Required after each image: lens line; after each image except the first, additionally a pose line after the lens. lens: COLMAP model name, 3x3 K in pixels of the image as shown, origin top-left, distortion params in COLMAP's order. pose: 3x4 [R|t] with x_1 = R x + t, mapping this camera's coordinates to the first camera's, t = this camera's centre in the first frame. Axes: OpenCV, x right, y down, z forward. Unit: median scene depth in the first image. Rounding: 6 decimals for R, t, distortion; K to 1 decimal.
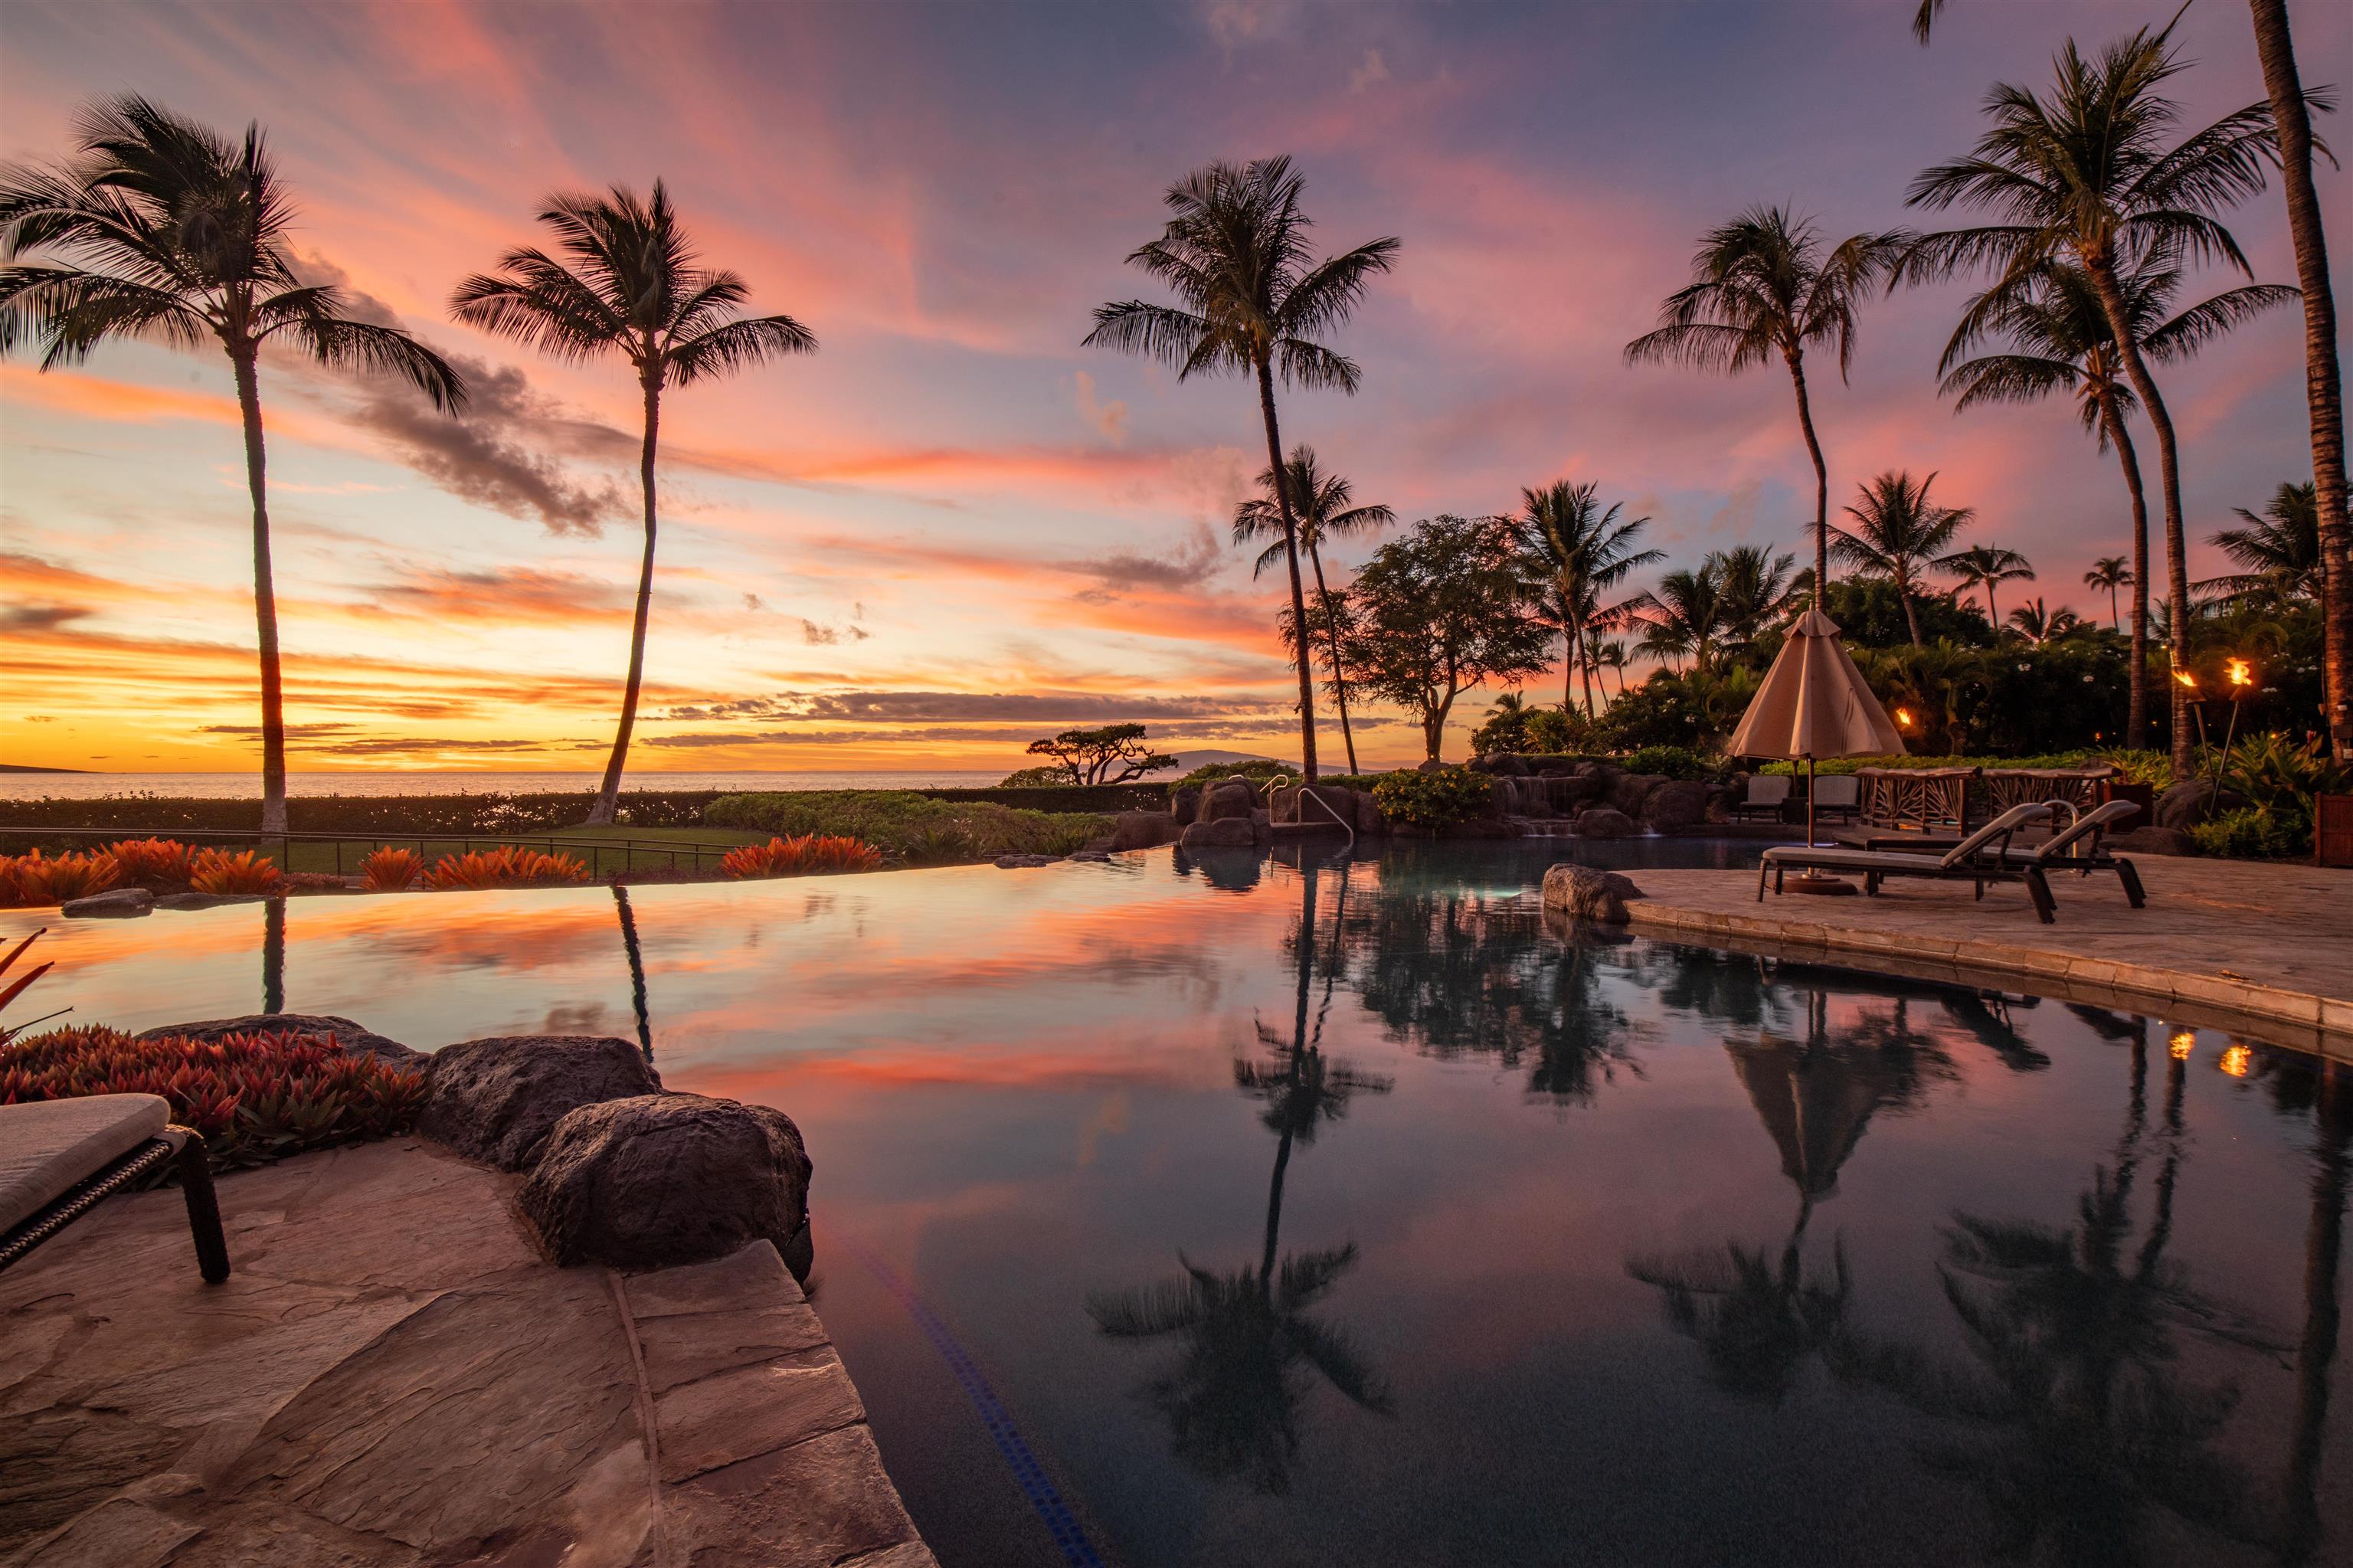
lens RADIAL K [[1012.0, 0, 1180.0], [0, 1012.0, 771.1], [0, 0, 1]] dist [-0.000024, 0.000197]
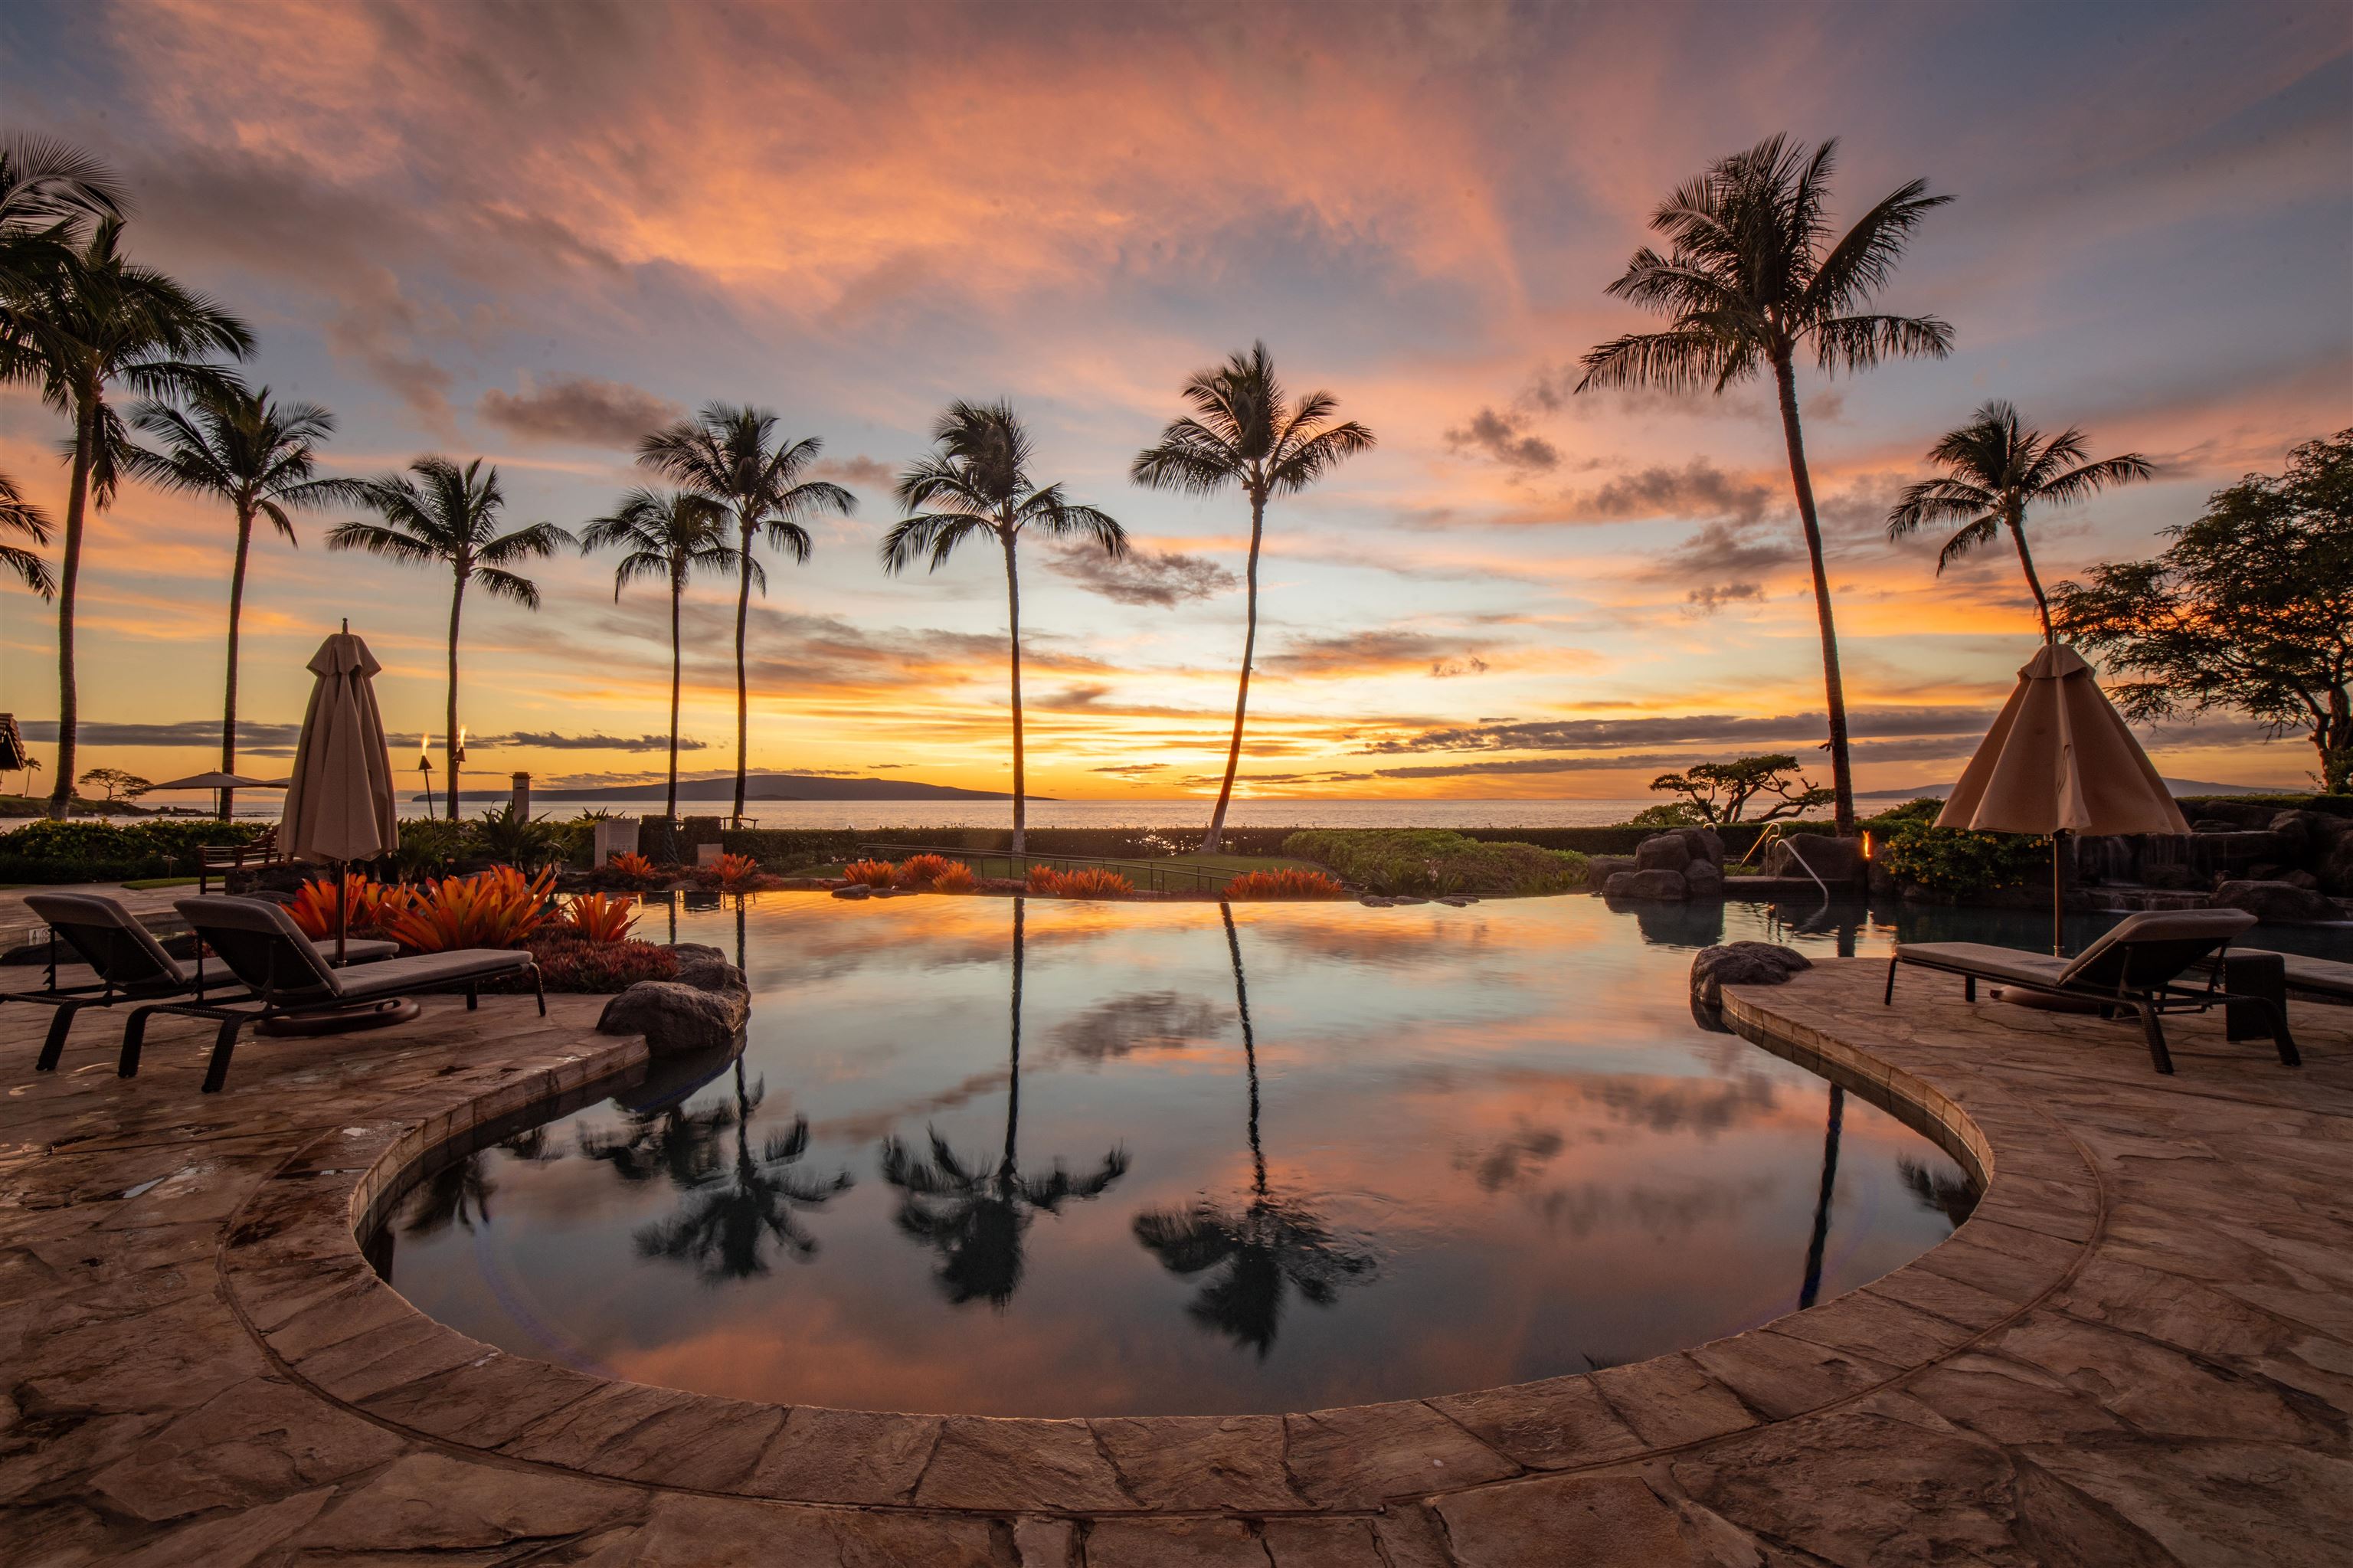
lens RADIAL K [[1011.3, 0, 1207.1], [0, 1011.3, 788.1], [0, 0, 1]] dist [-0.001146, -0.000040]
pose [[0.777056, -0.007633, -0.629385, 0.221333], [0.000562, 0.999934, -0.011432, -0.014102], [0.629431, 0.008530, 0.777010, -0.008975]]
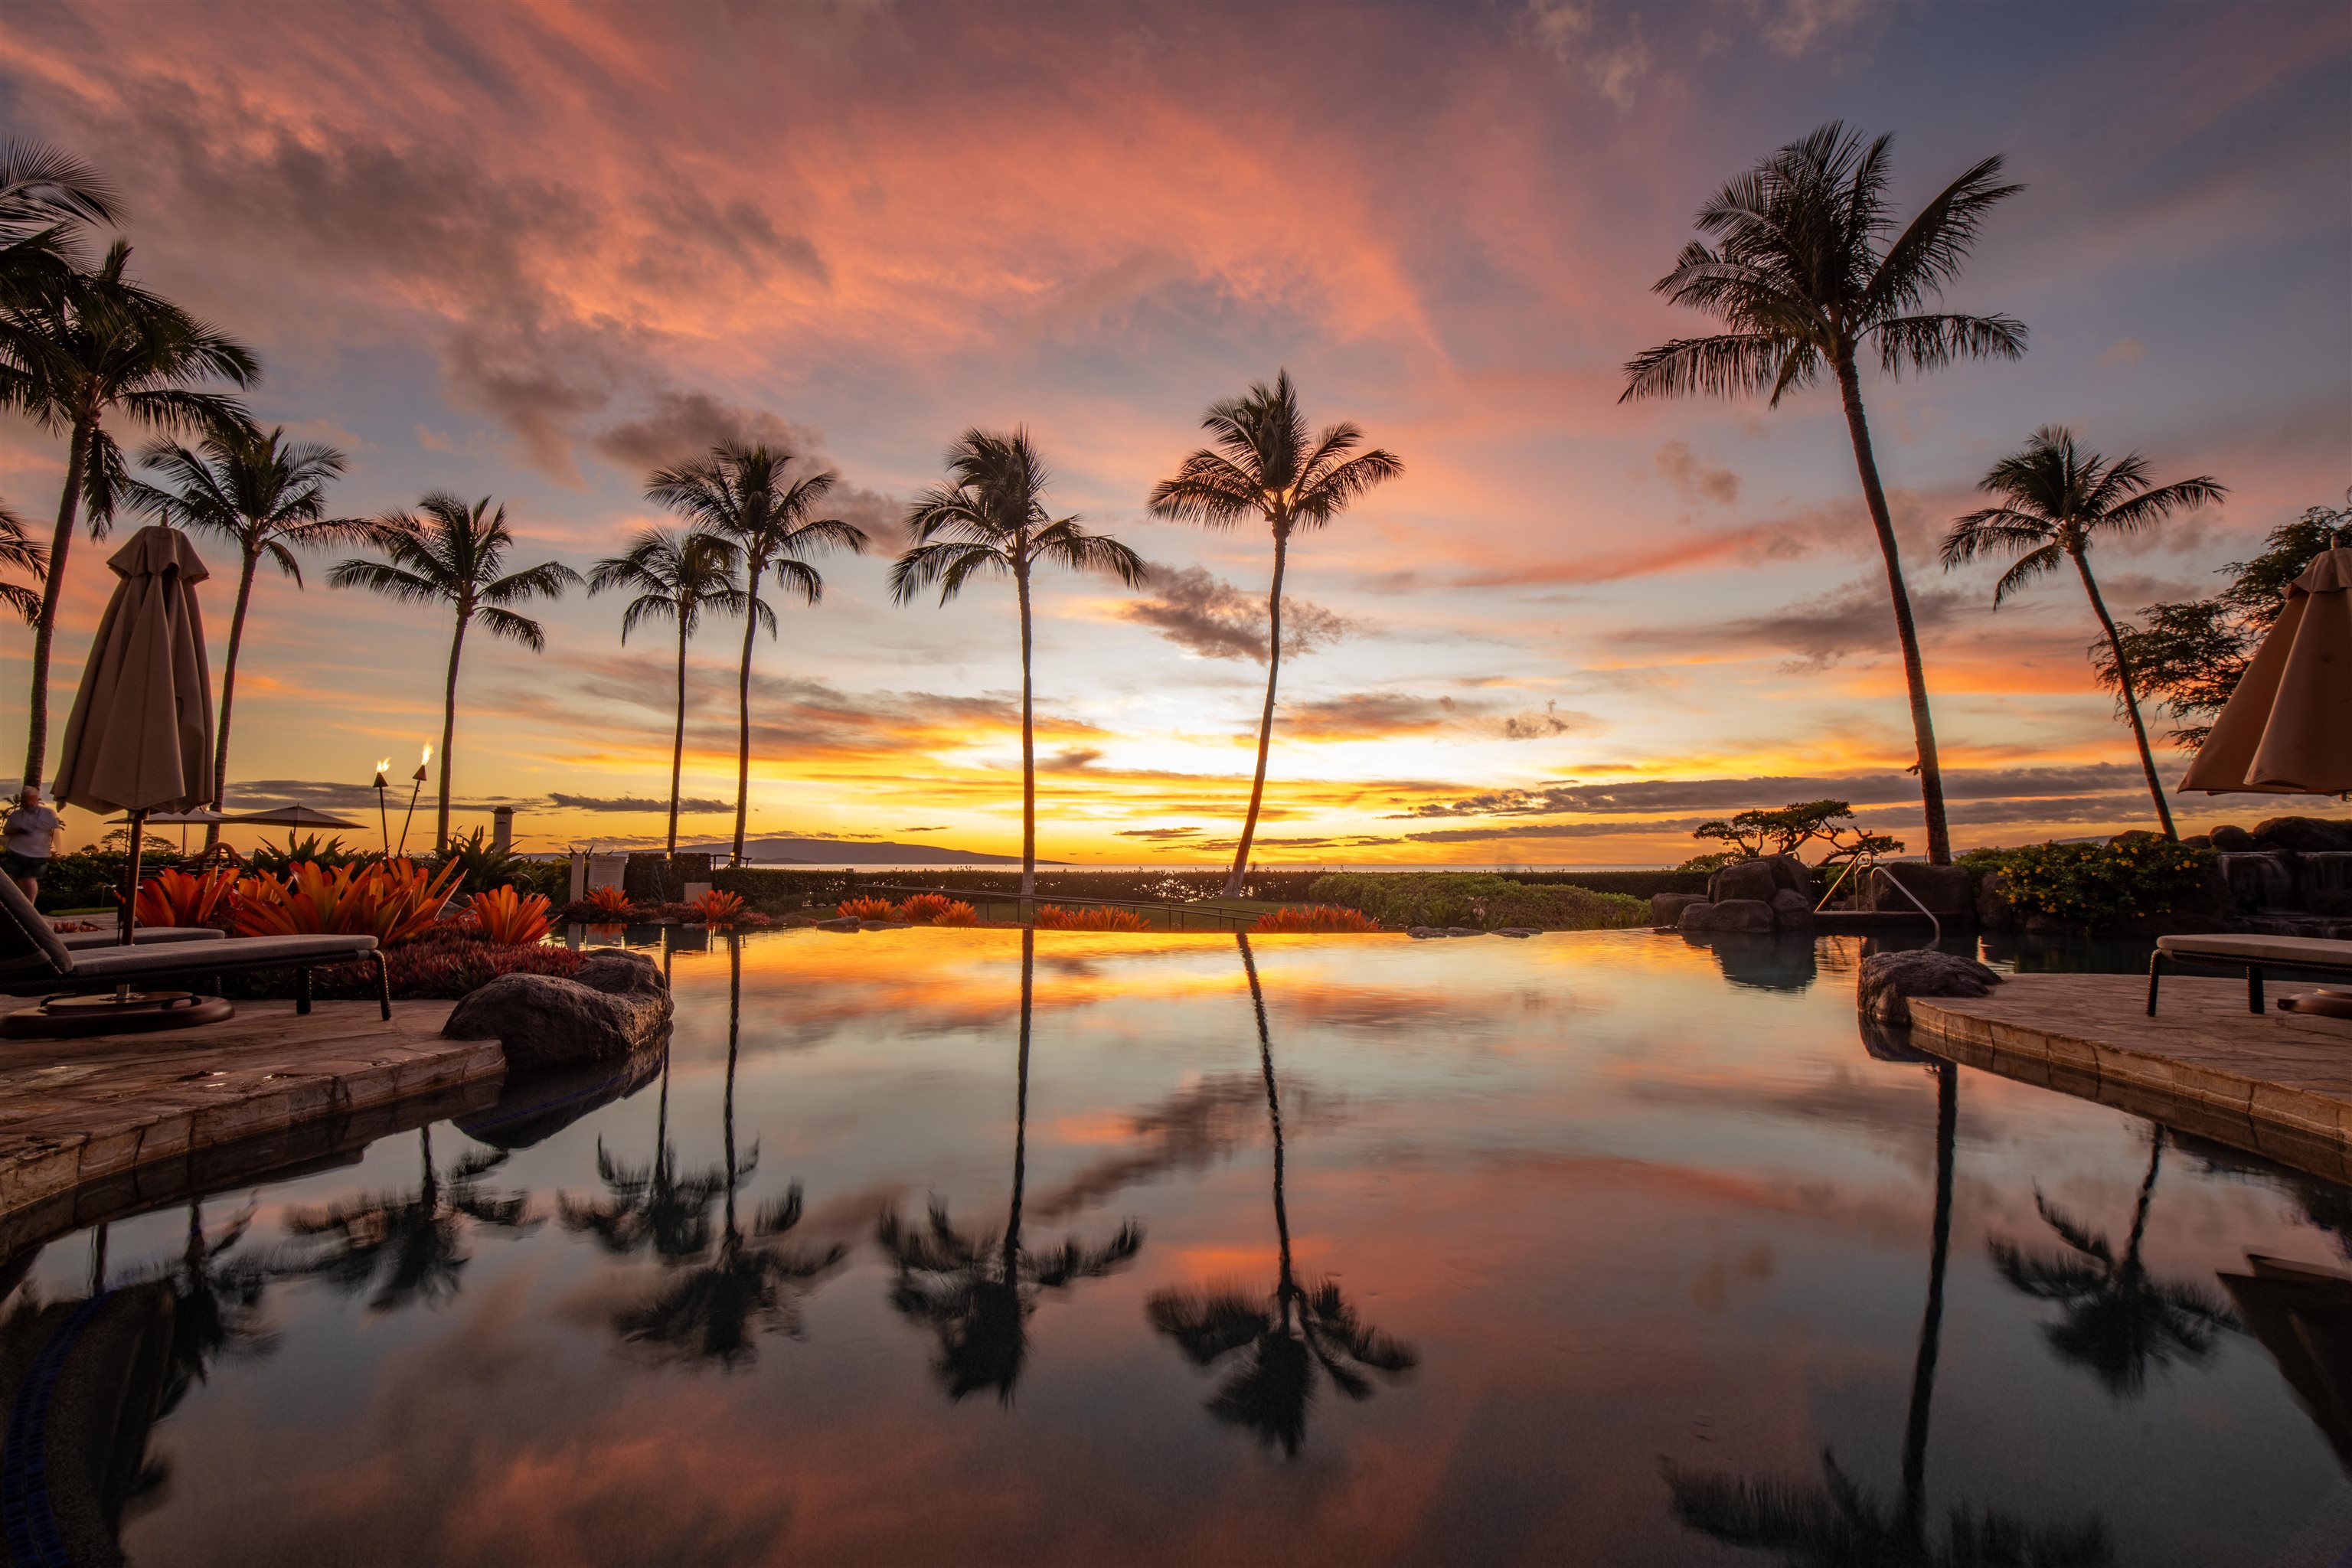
lens RADIAL K [[1014.6, 0, 1204.6], [0, 1014.6, 783.3], [0, 0, 1]] dist [-0.002074, -0.000562]
pose [[0.765705, -0.051807, -0.641103, 0.174884], [-0.000043, 0.996747, -0.080597, 0.012898], [0.643192, 0.061741, 0.763211, 0.037876]]
